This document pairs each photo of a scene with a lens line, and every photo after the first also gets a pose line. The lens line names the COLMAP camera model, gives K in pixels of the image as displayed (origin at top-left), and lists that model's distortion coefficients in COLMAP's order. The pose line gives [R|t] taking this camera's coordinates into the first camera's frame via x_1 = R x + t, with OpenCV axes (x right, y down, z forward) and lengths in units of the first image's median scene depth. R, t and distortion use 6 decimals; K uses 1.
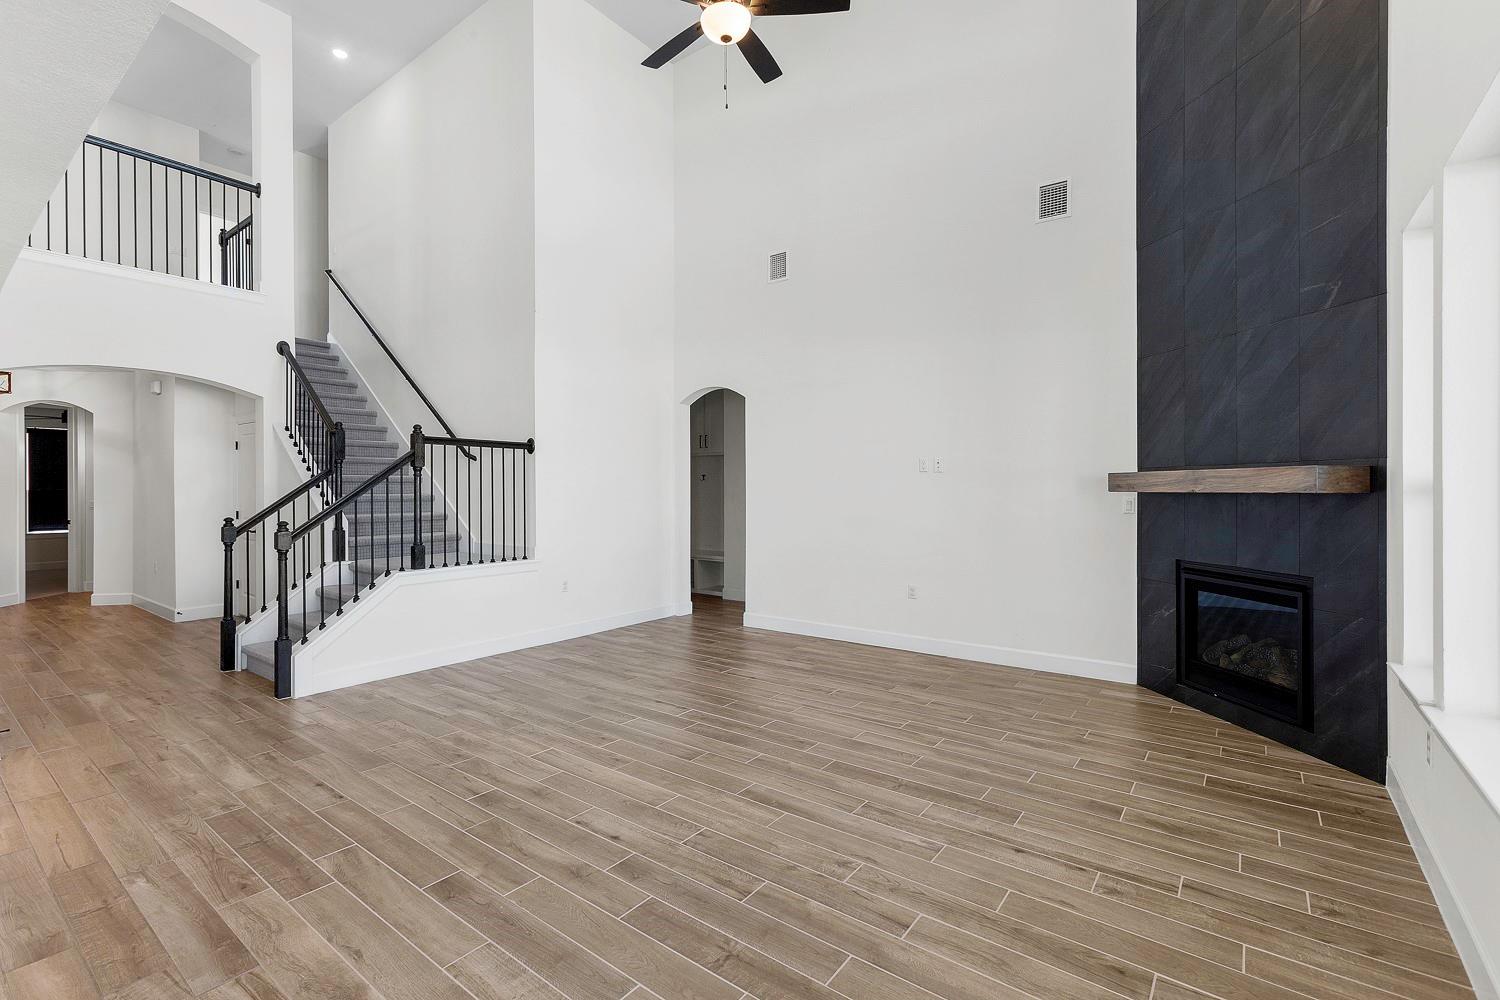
lens RADIAL K [[682.9, 0, 714.1], [0, 682.9, 486.8], [0, 0, 1]] dist [0.004633, 0.001100]
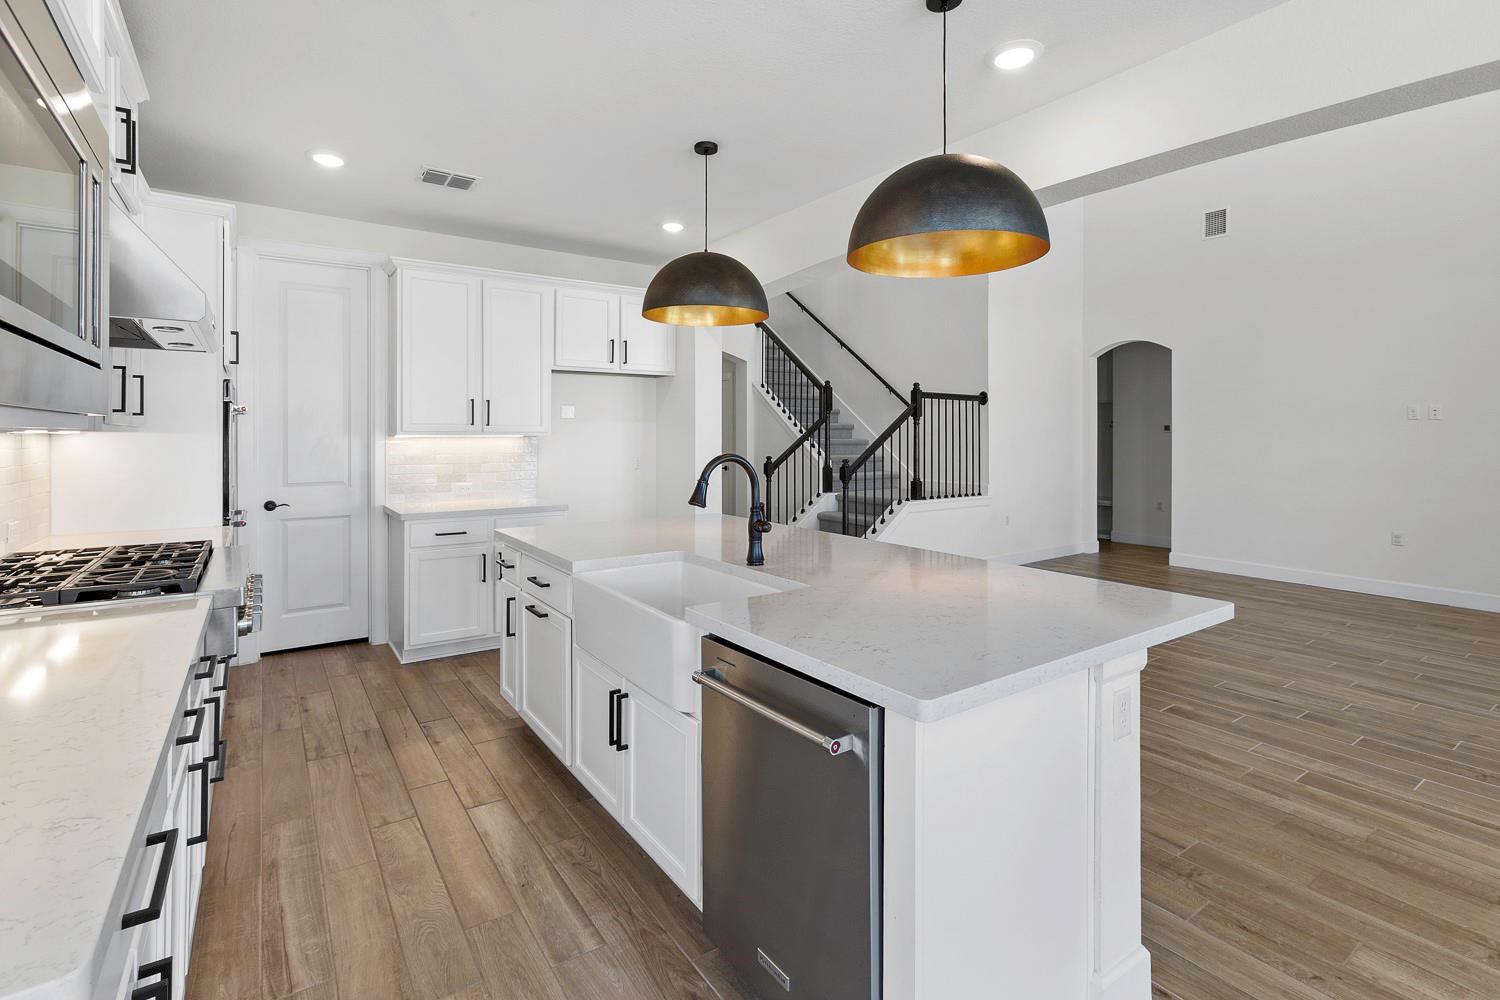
lens RADIAL K [[682.9, 0, 772.7], [0, 682.9, 438.3], [0, 0, 1]] dist [0.004633, 0.001100]
pose [[0.958263, 0.005879, -0.285827, -0.394330], [-0.004276, 0.999971, 0.006233, 0.003183], [0.285856, -0.004751, 0.958261, -0.303306]]
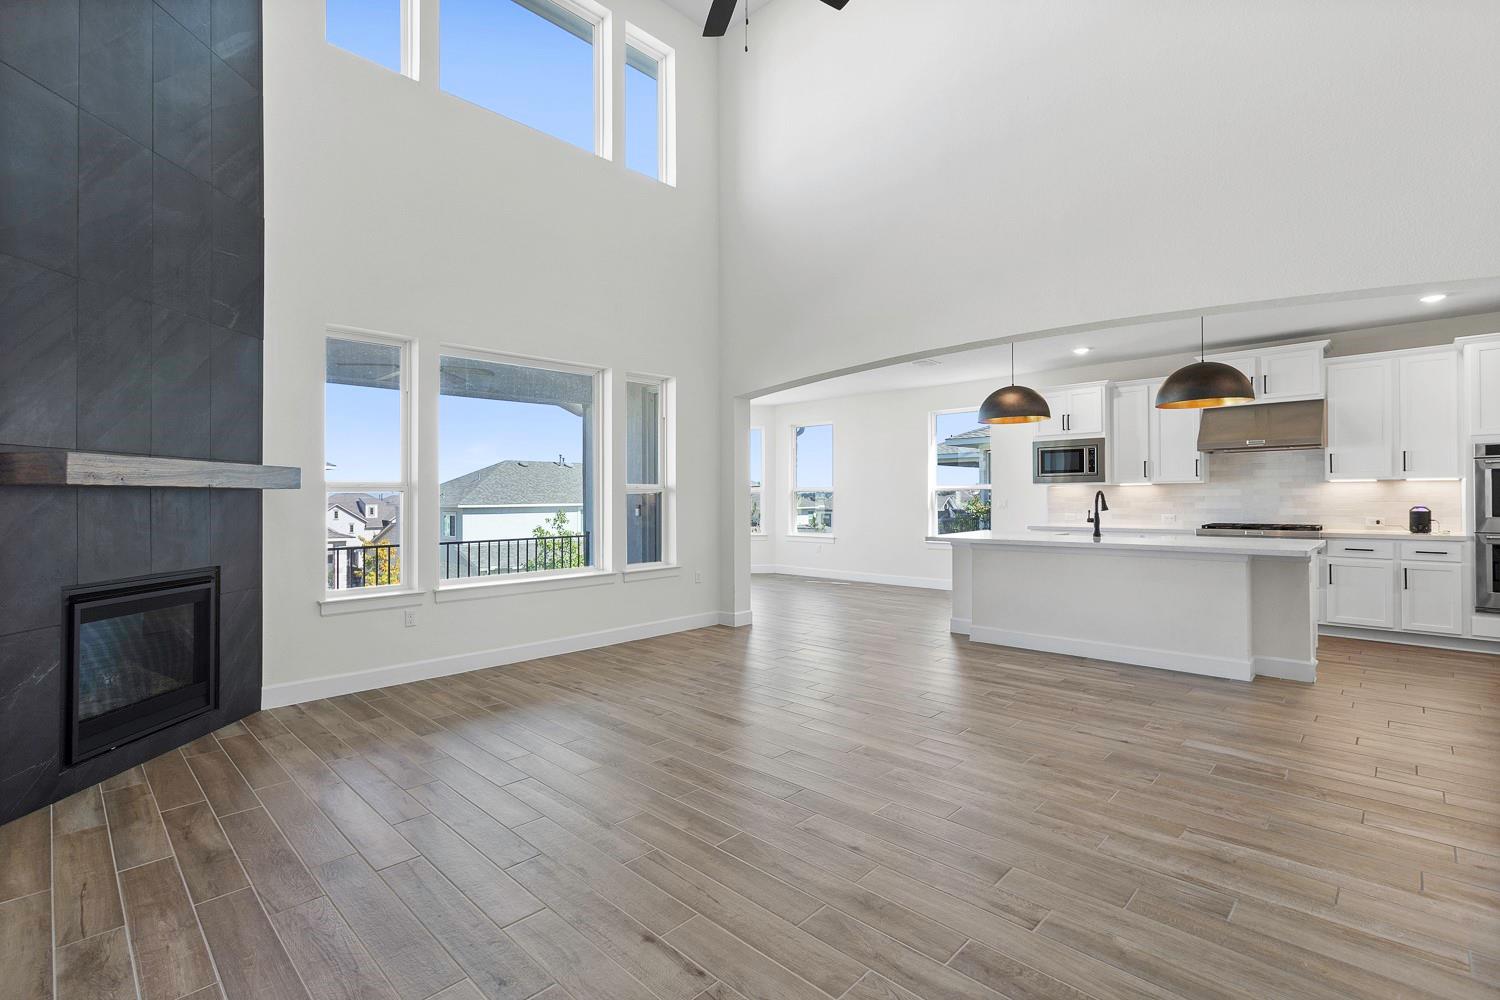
lens RADIAL K [[682.9, 0, 710.6], [0, 682.9, 495.5], [0, 0, 1]] dist [0.004633, 0.001100]
pose [[-0.992400, 0.007754, 0.122813, -0.032644], [0.007207, 0.999962, -0.004895, 0.024024], [-0.122846, -0.003972, -0.992418, 1.523341]]
